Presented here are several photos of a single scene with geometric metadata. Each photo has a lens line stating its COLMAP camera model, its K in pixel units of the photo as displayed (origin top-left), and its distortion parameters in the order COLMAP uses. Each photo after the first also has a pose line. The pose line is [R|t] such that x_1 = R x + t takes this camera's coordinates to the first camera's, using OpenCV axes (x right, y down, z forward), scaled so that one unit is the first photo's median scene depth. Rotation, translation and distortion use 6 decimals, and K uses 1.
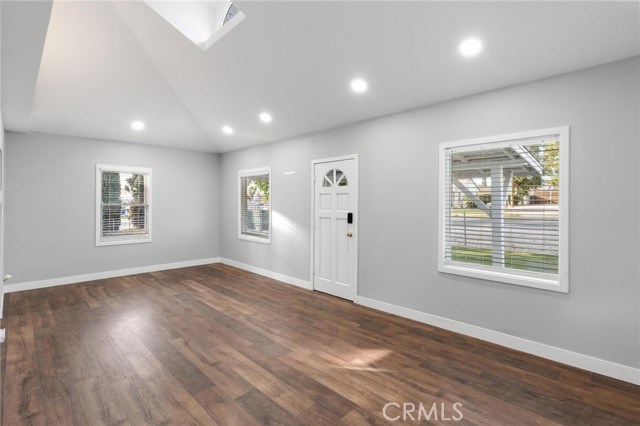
lens RADIAL K [[303.5, 0, 317.0], [0, 303.5, 203.3], [0, 0, 1]] dist [-0.000367, -0.000925]
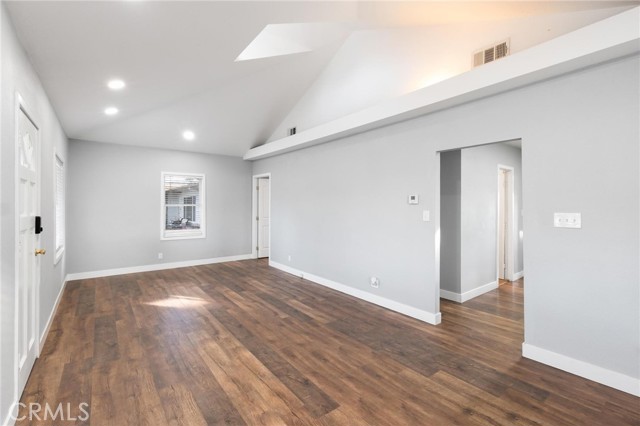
lens RADIAL K [[281.8, 0, 315.4], [0, 281.8, 207.2], [0, 0, 1]] dist [0.001908, 0.000545]
pose [[-0.991843, -0.009080, 0.127138, -0.540923], [-0.008915, 0.999959, 0.001869, 0.008516], [-0.127150, 0.000720, -0.991883, 1.569778]]
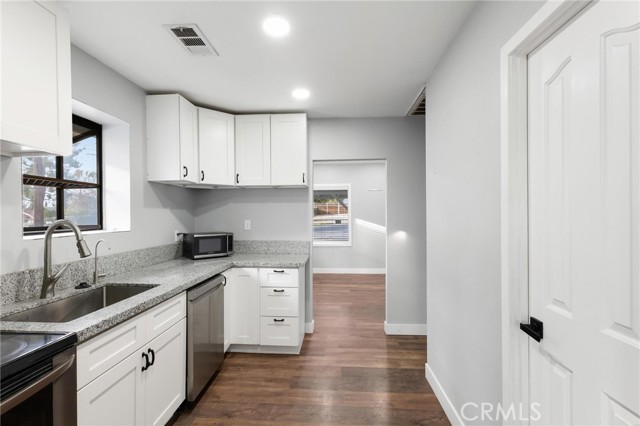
lens RADIAL K [[307.8, 0, 318.3], [0, 307.8, 215.8], [0, 0, 1]] dist [-0.000608, 0.000209]
pose [[0.746673, -0.009610, 0.665122, -1.505354], [0.008224, 0.999953, 0.005215, 0.001505], [-0.665140, 0.001576, 0.746717, 0.207623]]
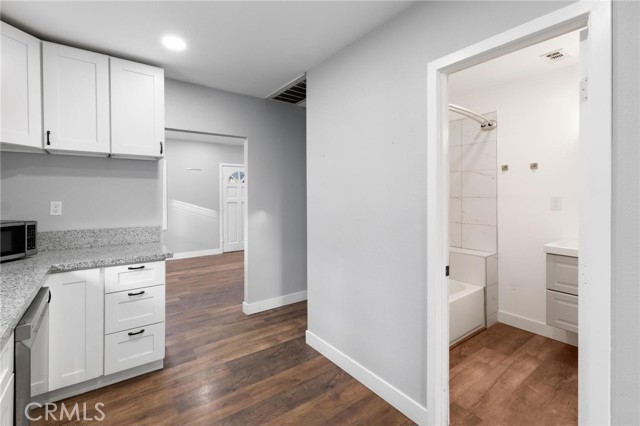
lens RADIAL K [[289.7, 0, 318.7], [0, 289.7, 197.0], [0, 0, 1]] dist [0.002411, 0.000443]
pose [[0.141317, -0.011620, 0.989896, -1.556460], [0.003799, 0.999930, 0.011195, 0.004516], [-0.989957, 0.002178, 0.141352, 0.414428]]
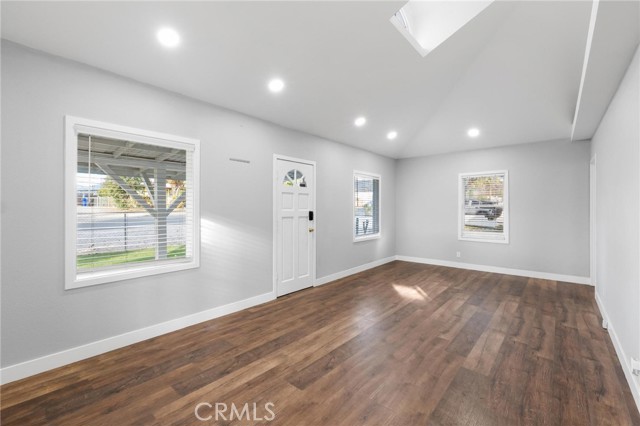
lens RADIAL K [[281.8, 0, 315.4], [0, 281.8, 207.2], [0, 0, 1]] dist [0.001908, 0.000545]
pose [[-0.073567, -0.002014, 0.997288, -1.016626], [-0.005314, 0.999985, 0.001627, 0.014959], [-0.997276, -0.005180, -0.073576, 1.120197]]
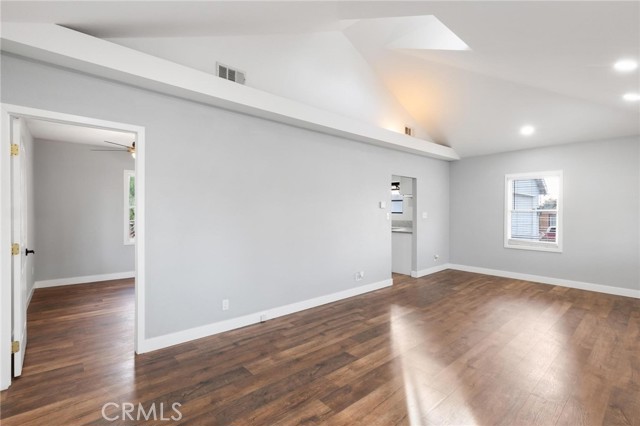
lens RADIAL K [[293.1, 0, 320.0], [0, 293.1, 213.0], [0, 0, 1]] dist [0.002796, -0.000098]
pose [[-0.063505, 0.005841, -0.997964, 0.536534], [-0.003451, 0.999976, 0.006072, 0.011893], [0.997976, 0.003829, -0.063484, 0.504306]]
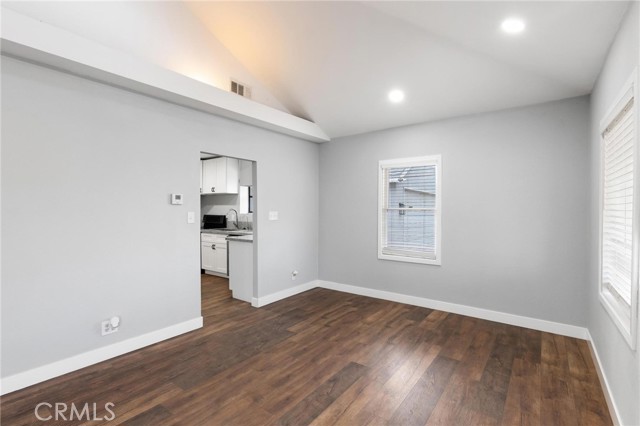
lens RADIAL K [[301.1, 0, 320.0], [0, 301.1, 213.0], [0, 0, 1]] dist [-0.000023, 0.000293]
pose [[0.152661, 0.008775, -0.988240, 0.099321], [-0.004526, 0.999956, 0.008180, 0.011925], [0.988268, 0.003224, 0.152694, 0.938729]]
